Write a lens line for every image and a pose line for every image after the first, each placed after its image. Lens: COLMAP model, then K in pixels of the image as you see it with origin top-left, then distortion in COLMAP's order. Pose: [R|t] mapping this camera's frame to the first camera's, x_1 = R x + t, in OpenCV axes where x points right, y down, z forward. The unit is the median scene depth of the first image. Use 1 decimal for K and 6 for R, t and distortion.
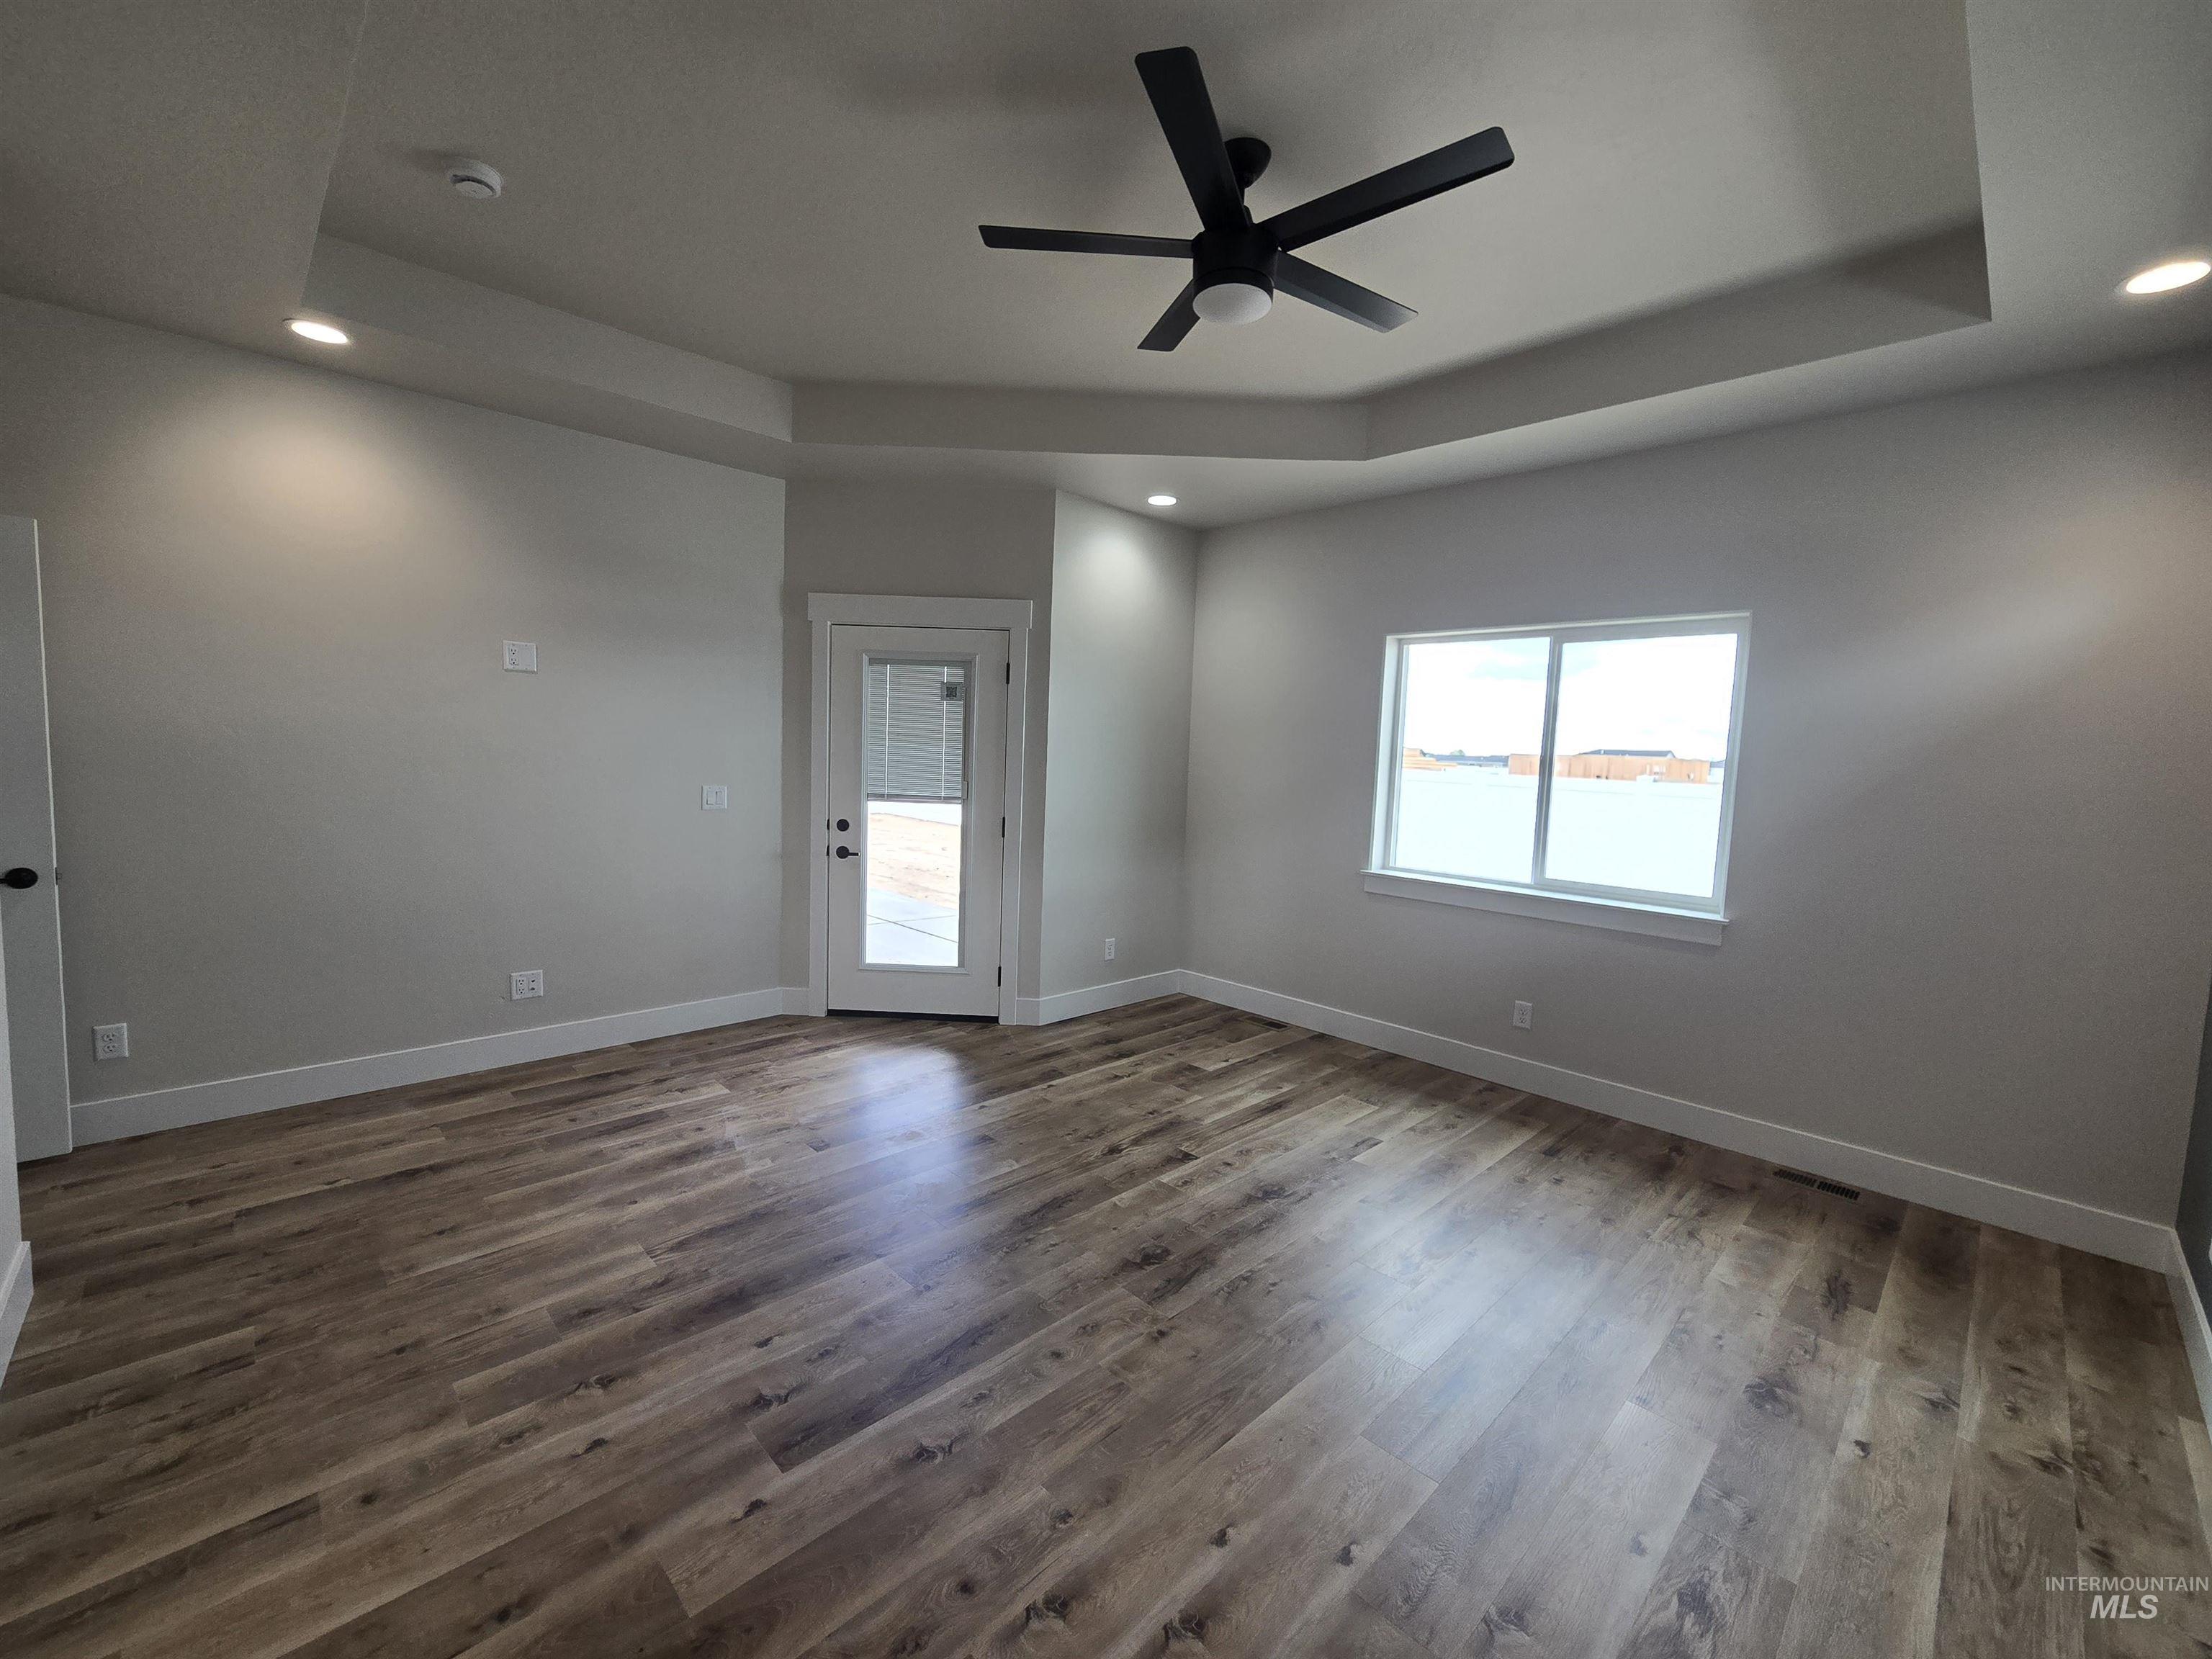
lens RADIAL K [[901.5, 0, 1093.5], [0, 901.5, 823.9], [0, 0, 1]] dist [-0.002435, 0.000950]
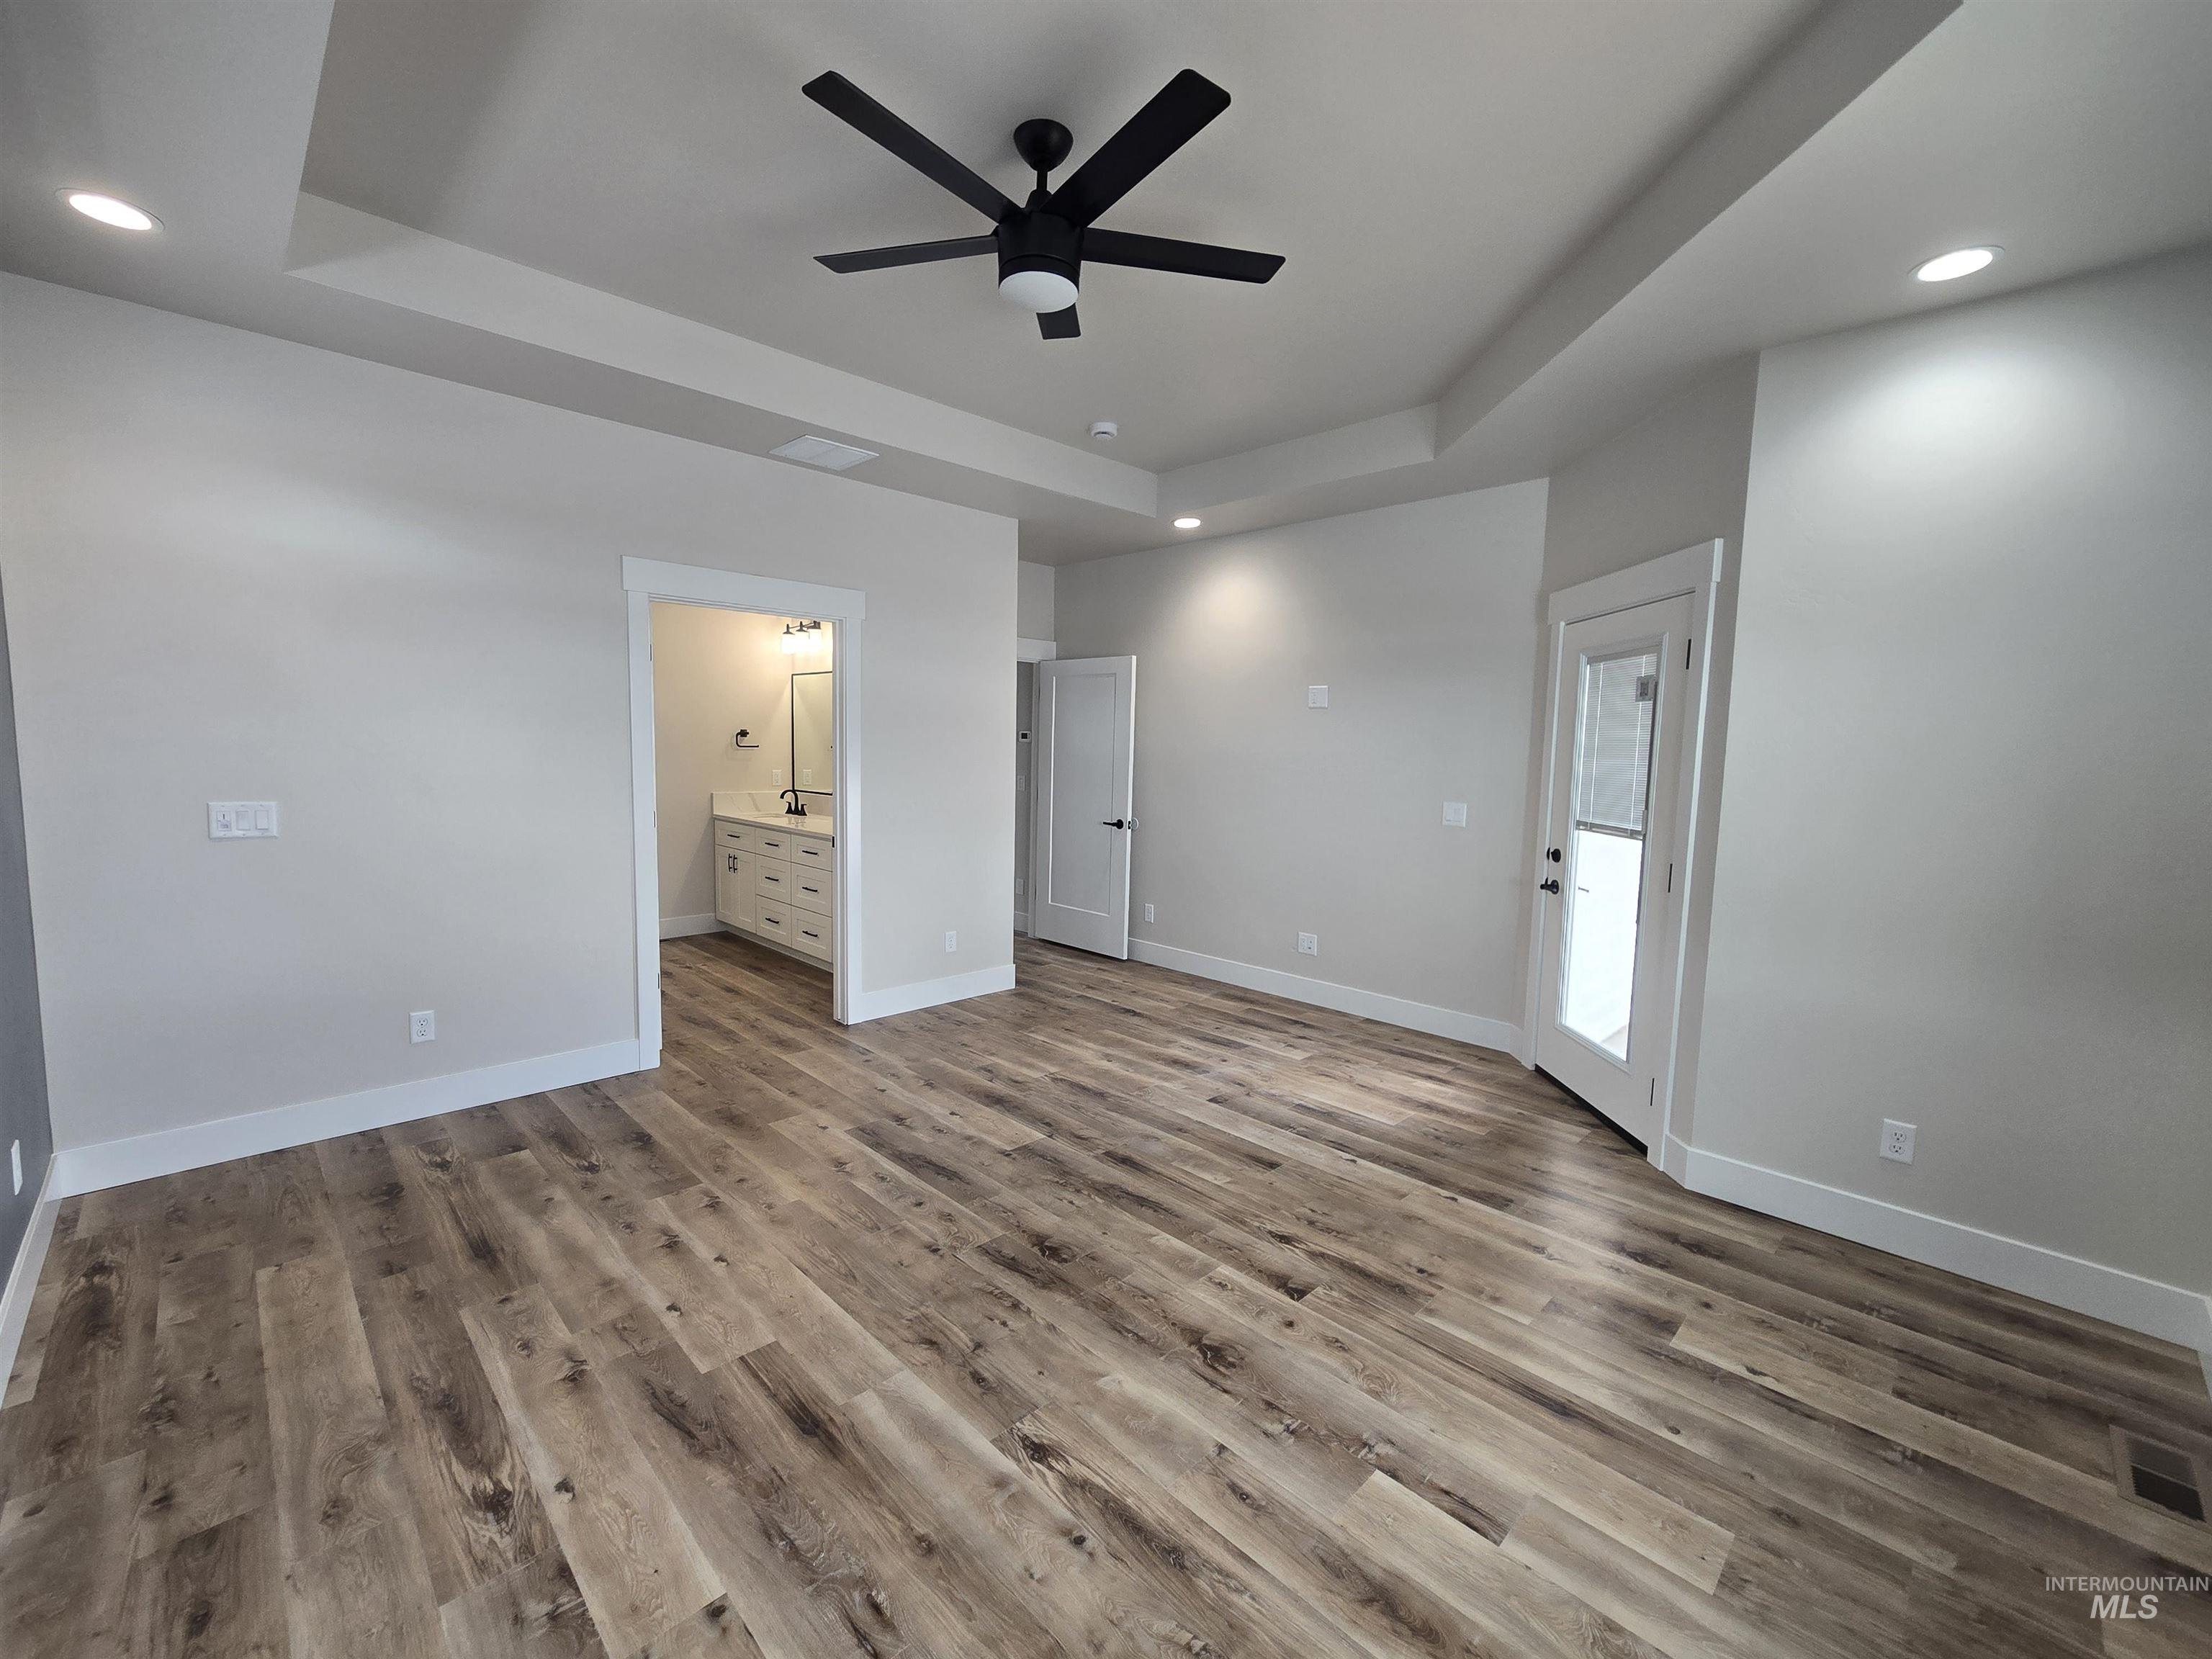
lens RADIAL K [[901.5, 0, 1092.4], [0, 901.5, 832.3], [0, 0, 1]] dist [-0.002435, 0.000950]
pose [[0.010847, 0.060500, -0.998109, 0.767311], [-0.104597, 0.992761, 0.059039, -0.033971], [0.994456, 0.103759, 0.017097, 0.723169]]
